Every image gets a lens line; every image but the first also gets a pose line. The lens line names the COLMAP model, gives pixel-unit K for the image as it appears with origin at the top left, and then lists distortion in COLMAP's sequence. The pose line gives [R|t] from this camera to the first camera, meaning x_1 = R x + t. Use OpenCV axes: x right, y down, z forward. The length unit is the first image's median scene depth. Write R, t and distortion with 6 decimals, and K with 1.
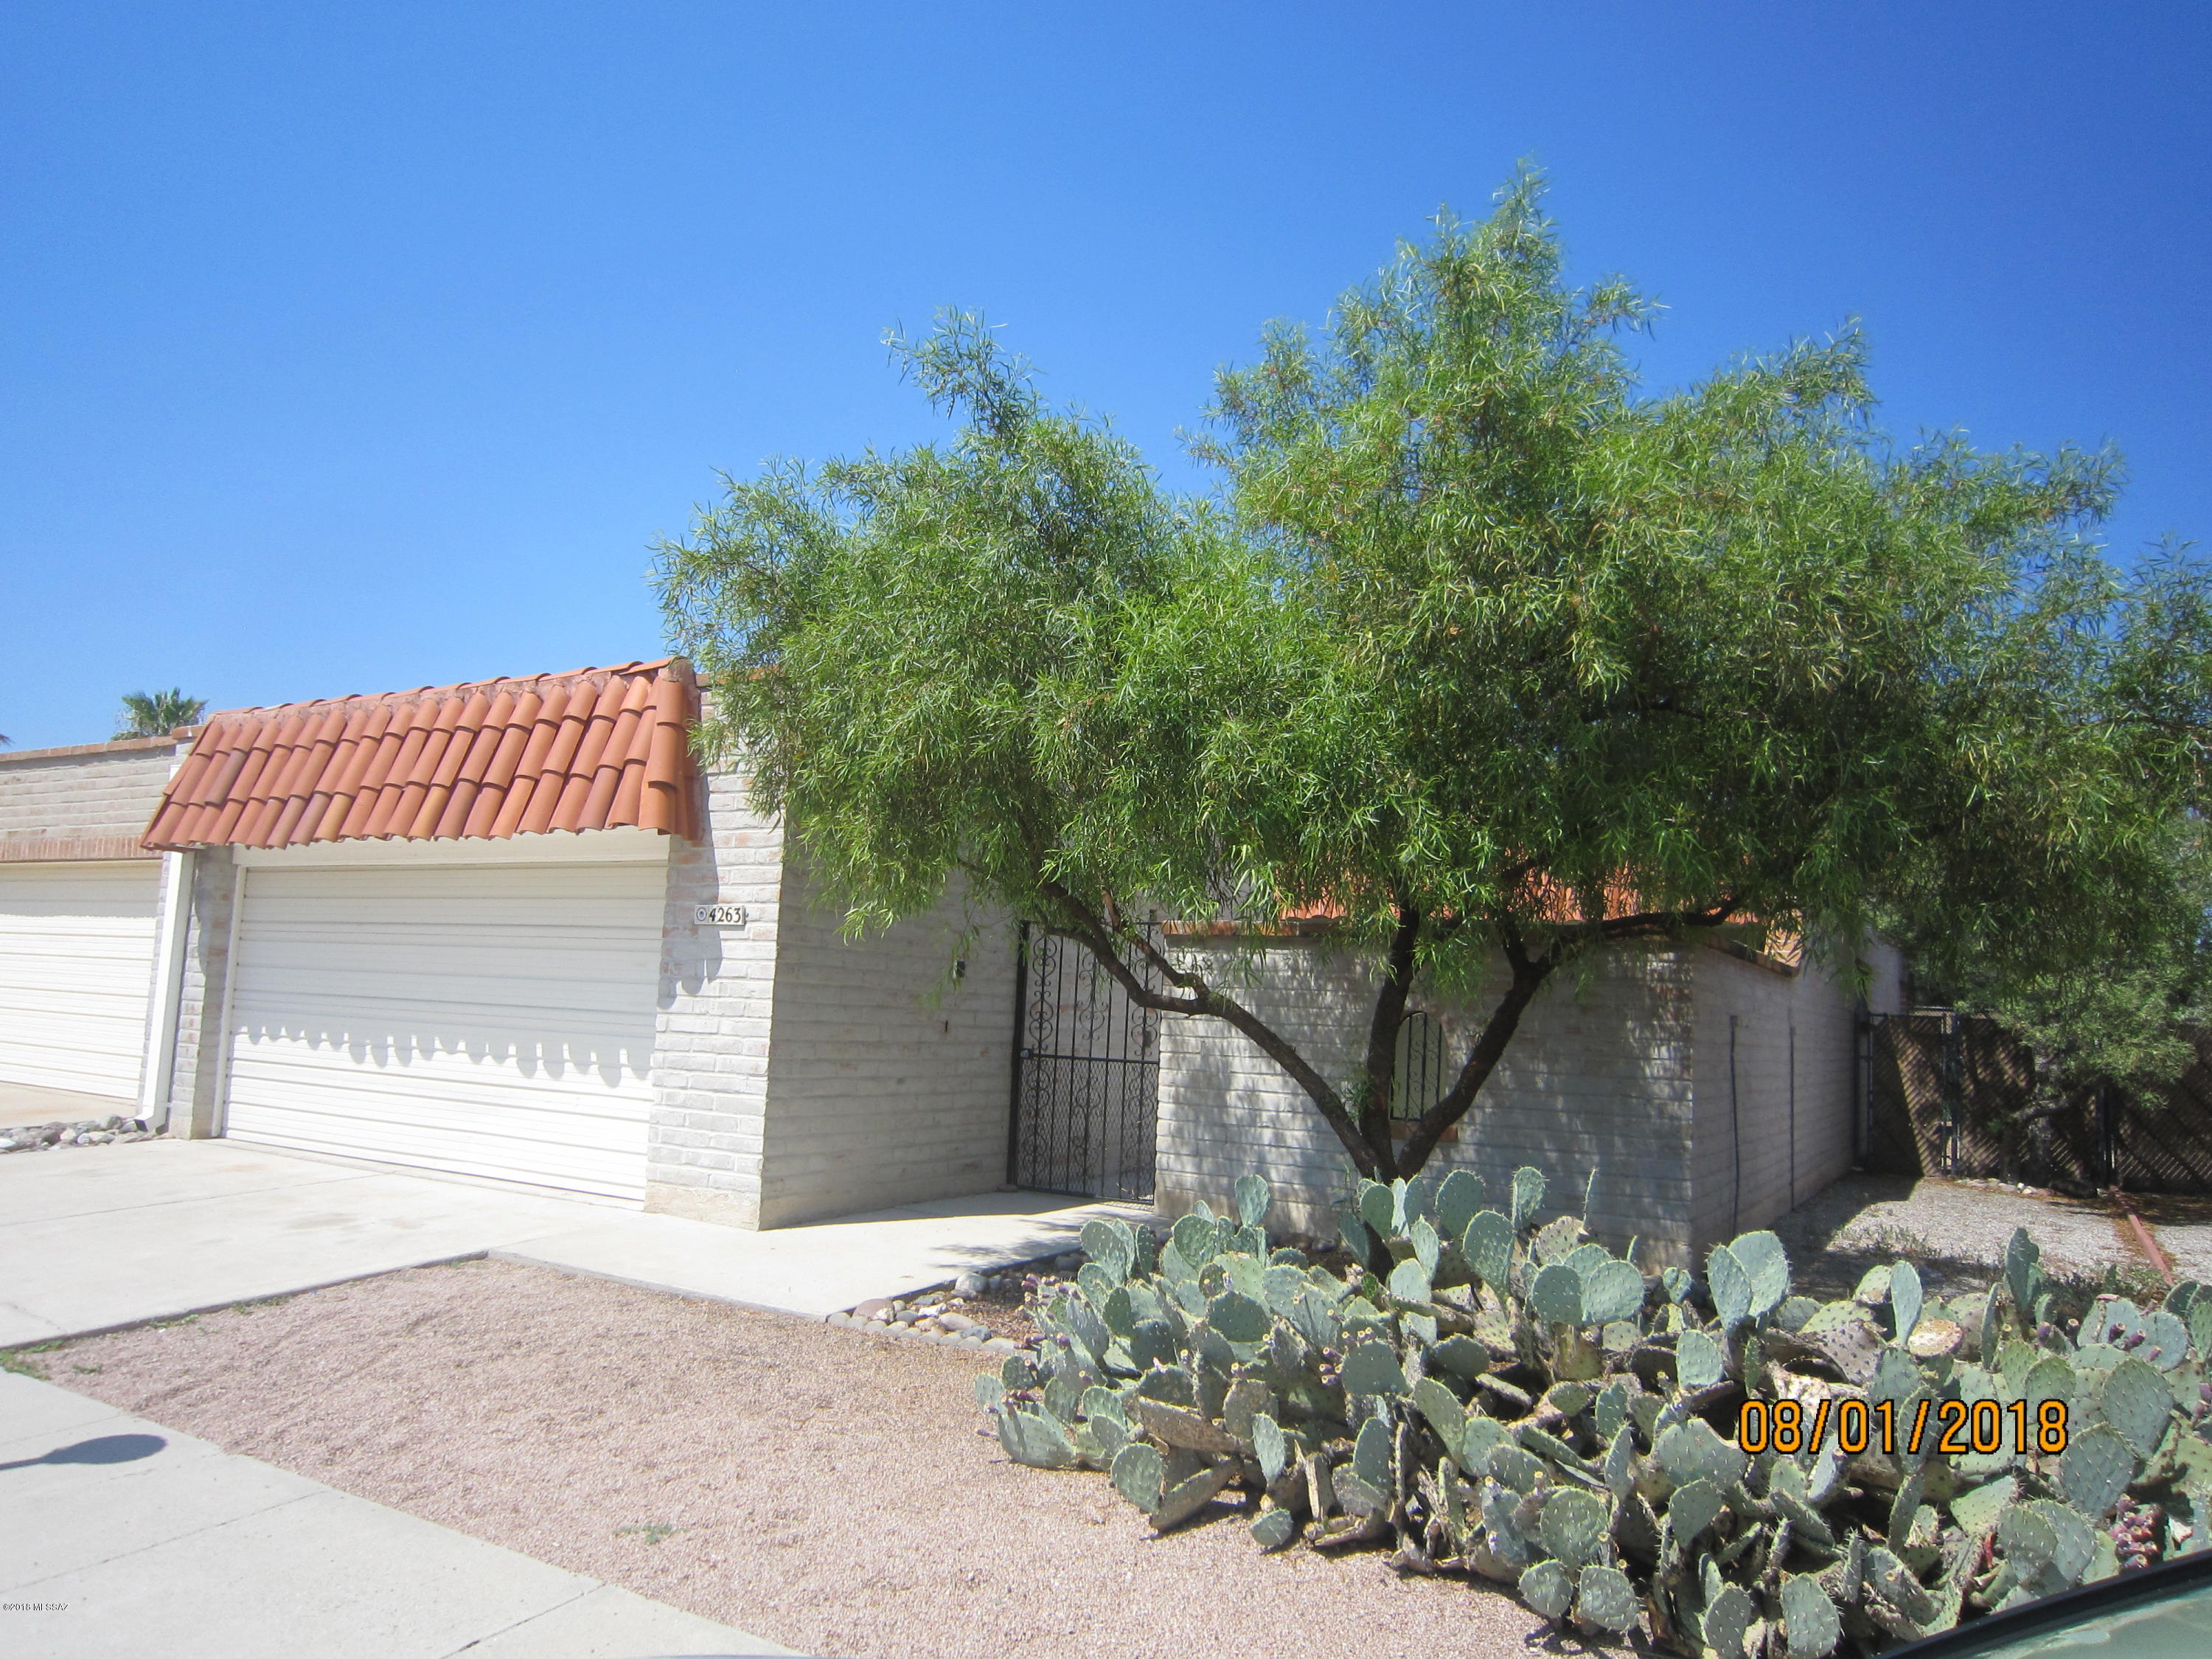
lens RADIAL K [[1574.4, 0, 1112.1], [0, 1574.4, 833.5], [0, 0, 1]] dist [-0.057489, 0.026916]
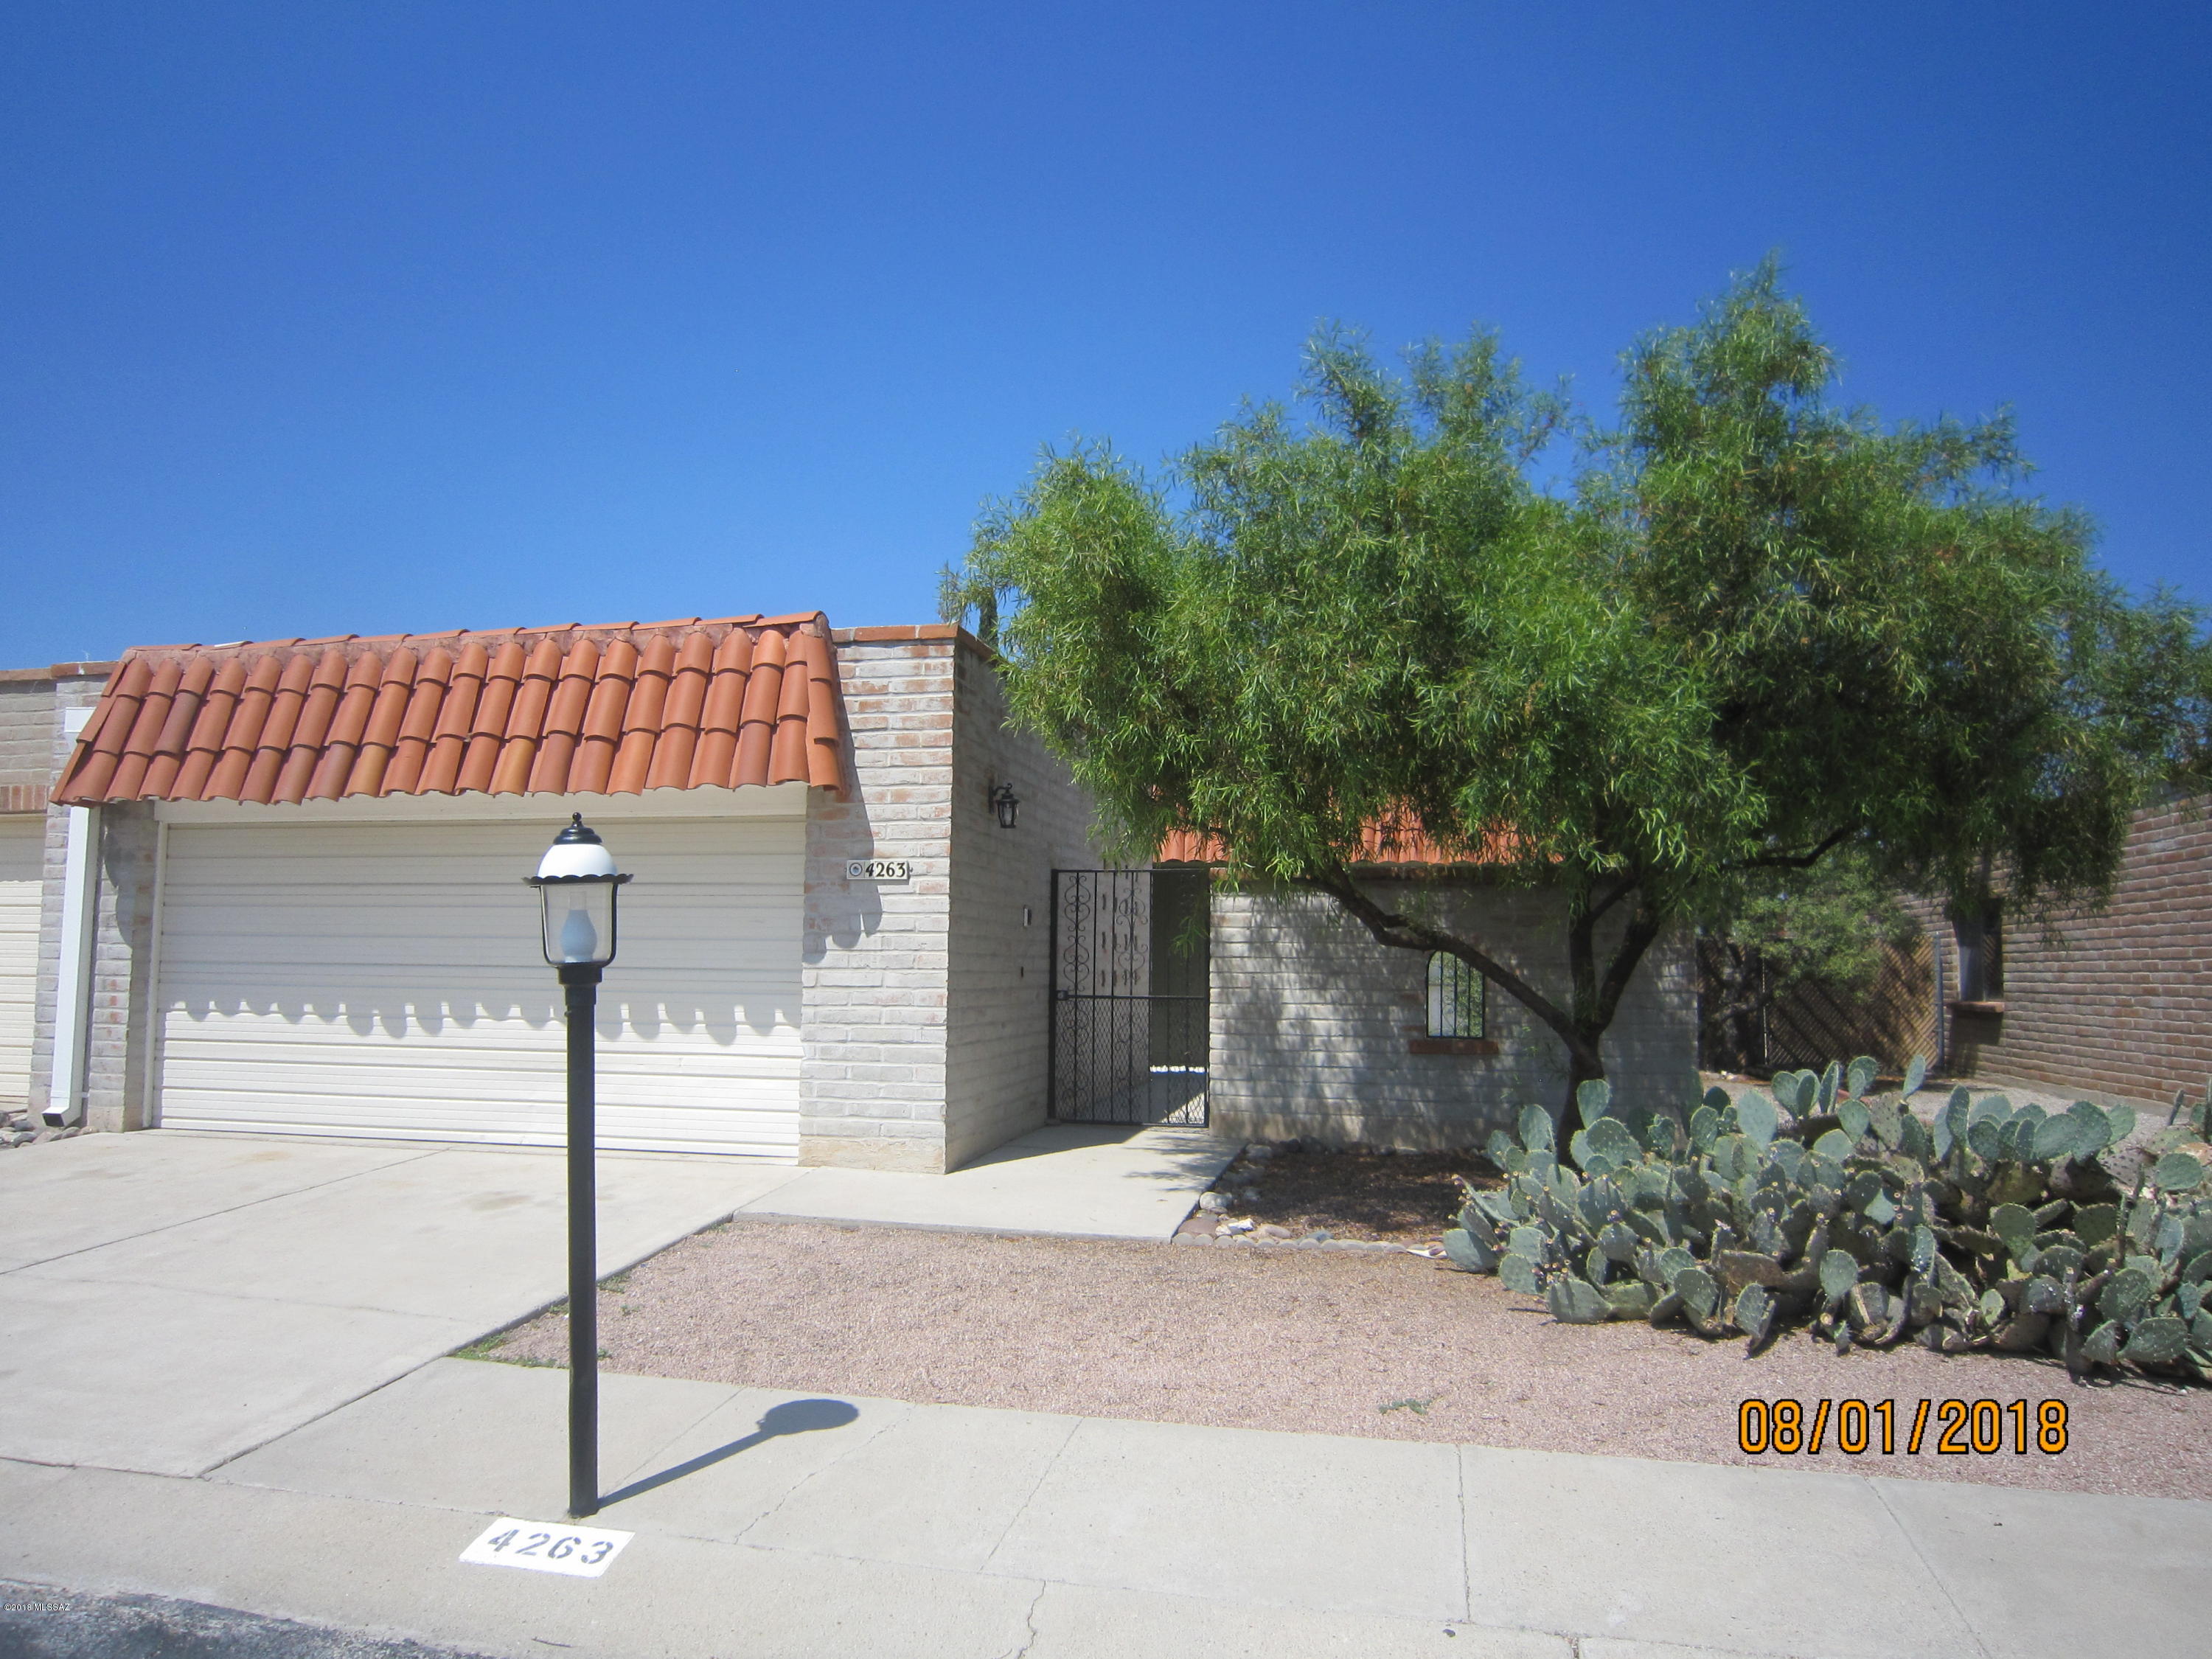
lens RADIAL K [[1574.4, 0, 1094.0], [0, 1574.4, 814.3], [0, 0, 1]] dist [-0.057489, 0.026916]
pose [[0.948543, -0.004839, 0.316611, -0.415937], [-0.003645, 0.999650, 0.026197, -0.010646], [-0.316627, -0.026003, 0.948194, -0.009318]]
